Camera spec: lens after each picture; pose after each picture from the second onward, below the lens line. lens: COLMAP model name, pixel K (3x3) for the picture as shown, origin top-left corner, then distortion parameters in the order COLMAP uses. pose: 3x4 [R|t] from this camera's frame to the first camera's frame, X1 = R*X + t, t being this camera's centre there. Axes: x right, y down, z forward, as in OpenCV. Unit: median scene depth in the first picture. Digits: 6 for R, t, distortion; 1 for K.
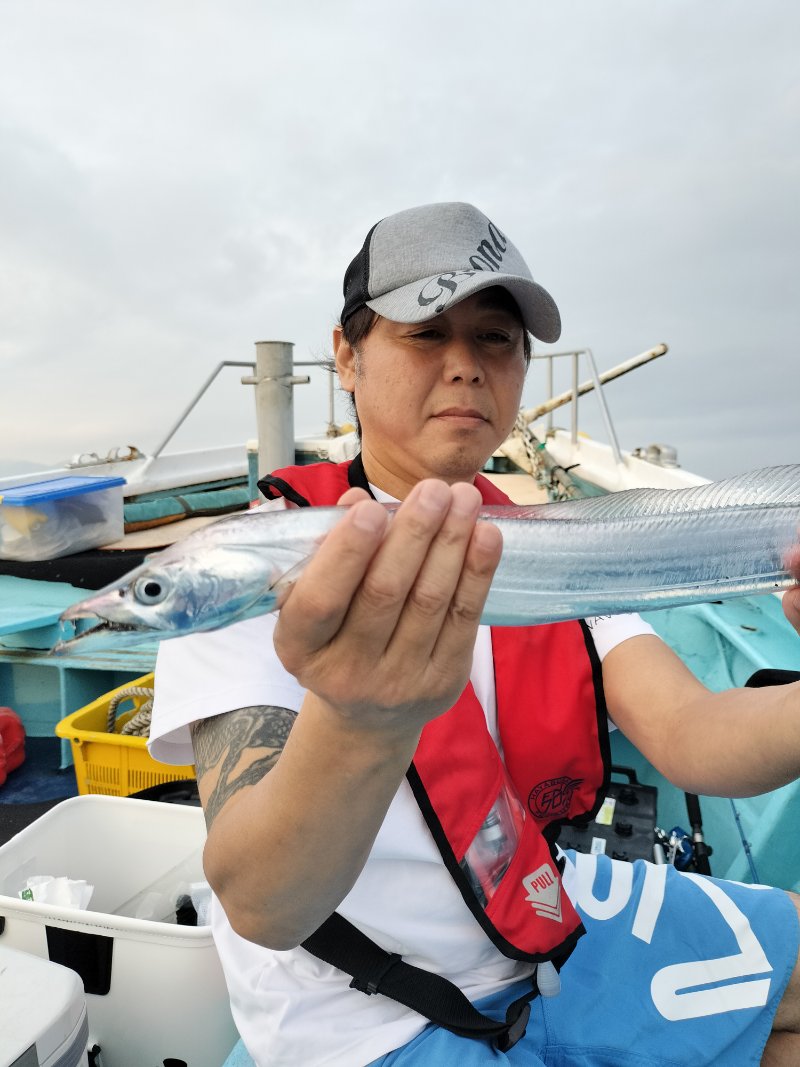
lens RADIAL K [[780.4, 0, 400.0], [0, 780.4, 533.5], [0, 0, 1]] dist [0.106313, 0.000043]
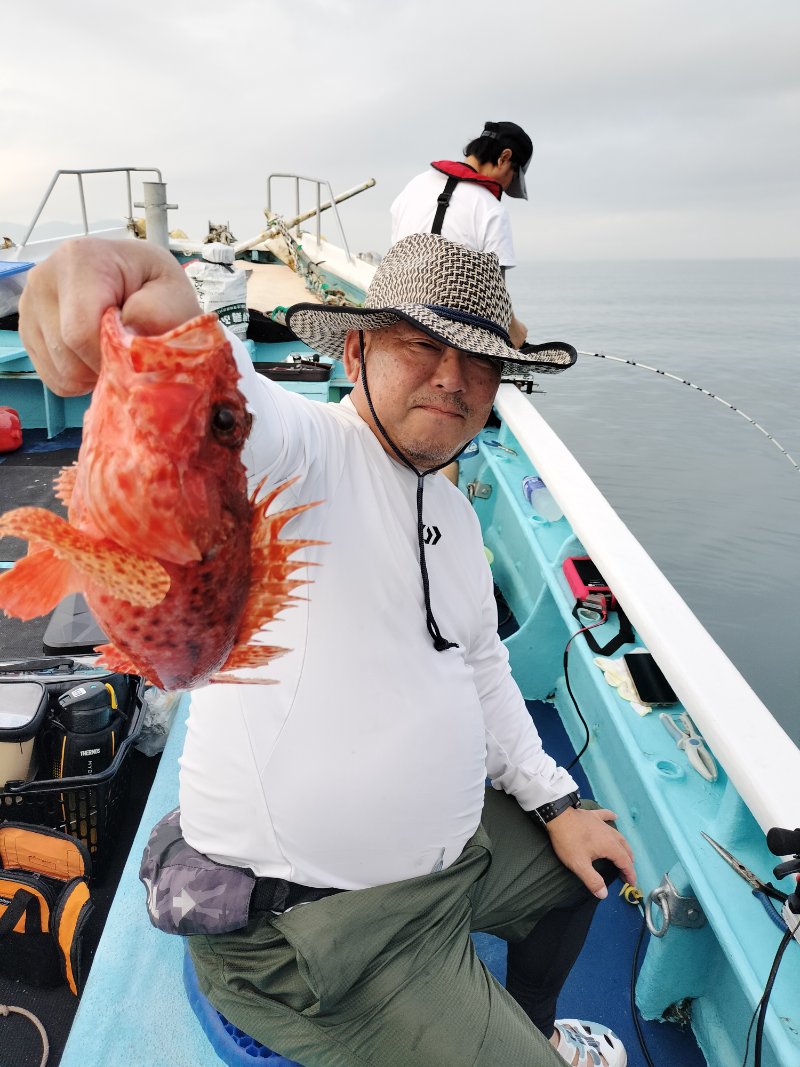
lens RADIAL K [[792.9, 0, 400.0], [0, 792.9, 533.5], [0, 0, 1]] dist [-0.000684, -0.001061]
pose [[0.937939, -0.085072, 0.336204, -0.202661], [-0.004337, 0.966493, 0.256657, 0.029879], [-0.346773, -0.242186, 0.906142, -0.600322]]
